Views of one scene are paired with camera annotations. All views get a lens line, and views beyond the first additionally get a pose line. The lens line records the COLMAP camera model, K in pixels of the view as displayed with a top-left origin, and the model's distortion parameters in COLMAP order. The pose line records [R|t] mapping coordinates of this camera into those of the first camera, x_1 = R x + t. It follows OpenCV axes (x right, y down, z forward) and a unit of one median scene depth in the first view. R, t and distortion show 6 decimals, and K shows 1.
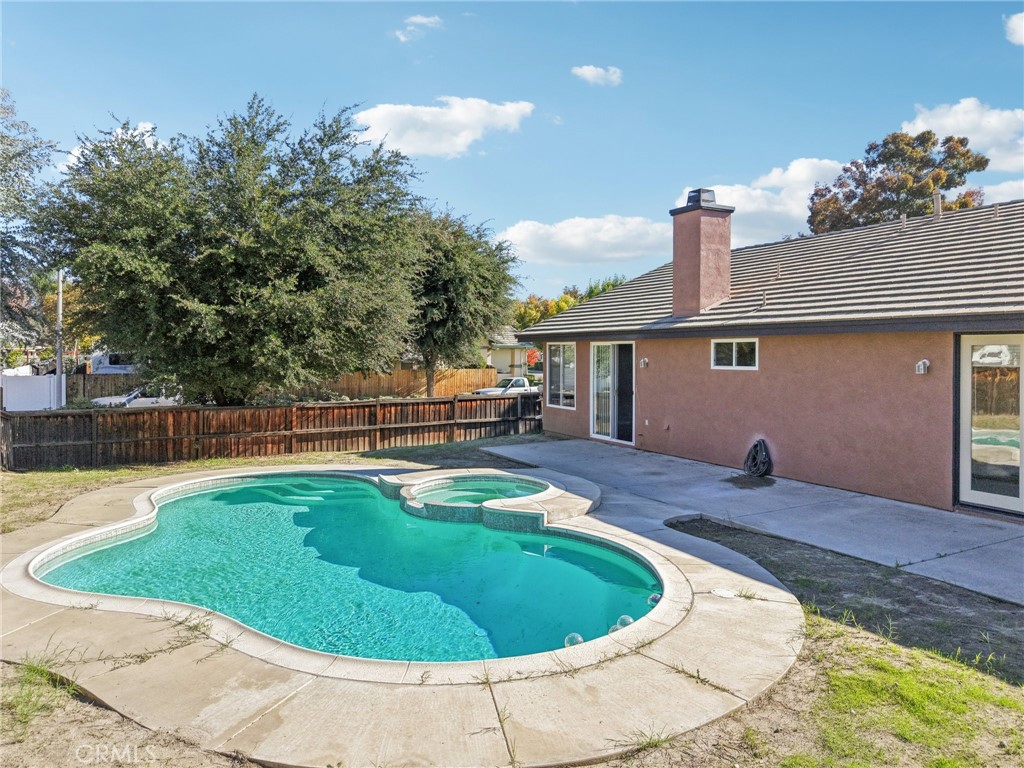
lens RADIAL K [[697.4, 0, 512.4], [0, 697.4, 360.5], [0, 0, 1]] dist [0.052022, -0.060485]
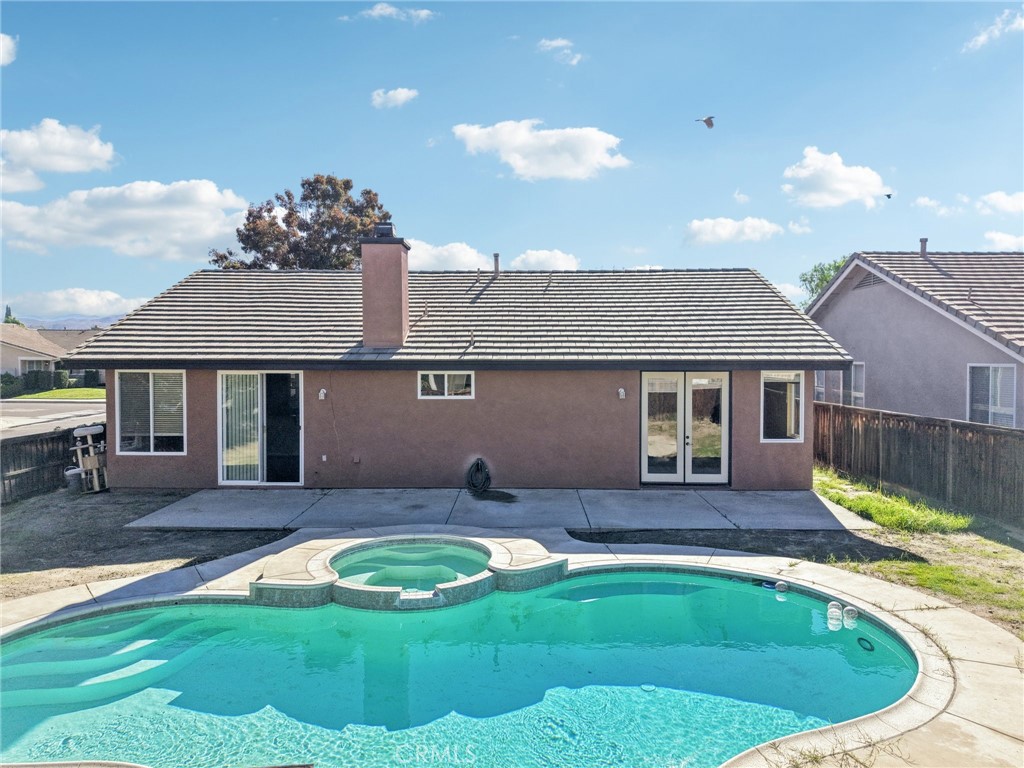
lens RADIAL K [[689.7, 0, 512.0], [0, 689.7, 384.0], [0, 0, 1]] dist [0.043632, -0.055984]
pose [[0.487040, -0.034584, 0.872694, -0.528796], [0.010675, 0.999377, 0.033646, -0.042275], [-0.873314, -0.007071, 0.487106, 0.356649]]
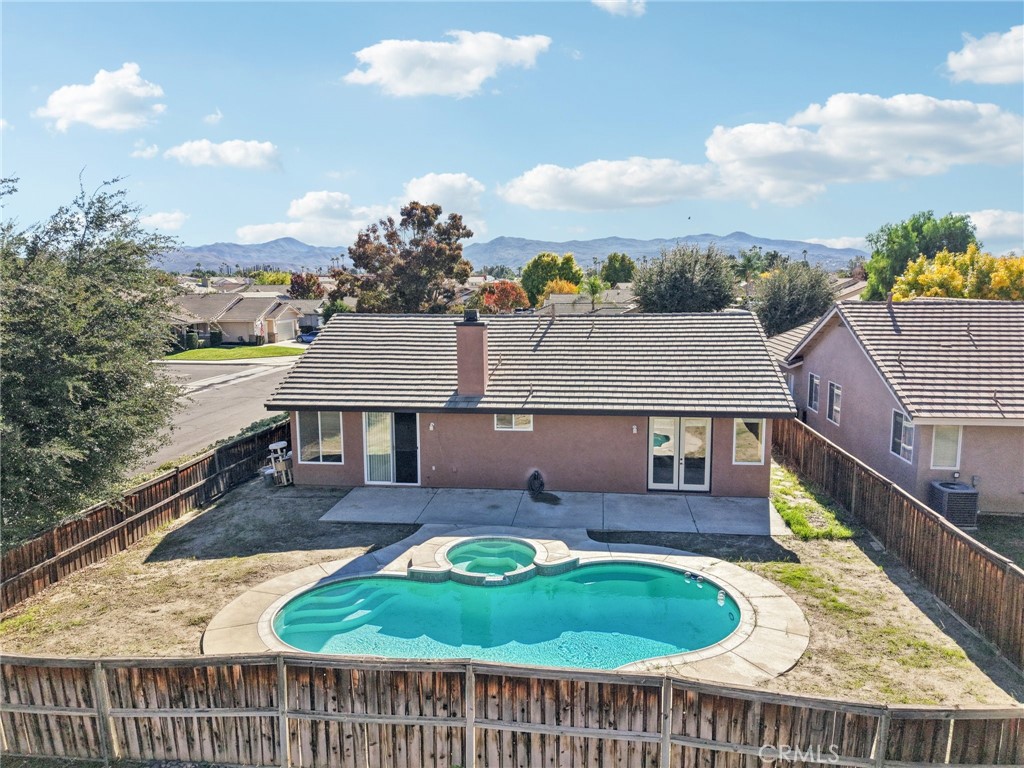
lens RADIAL K [[693.3, 0, 521.2], [0, 693.3, 388.4], [0, 0, 1]] dist [0.032785, -0.030699]
pose [[0.571871, -0.127146, 0.810431, -0.872777], [0.017731, 0.989601, 0.142744, -0.285144], [-0.820152, -0.067261, 0.568178, 0.086062]]
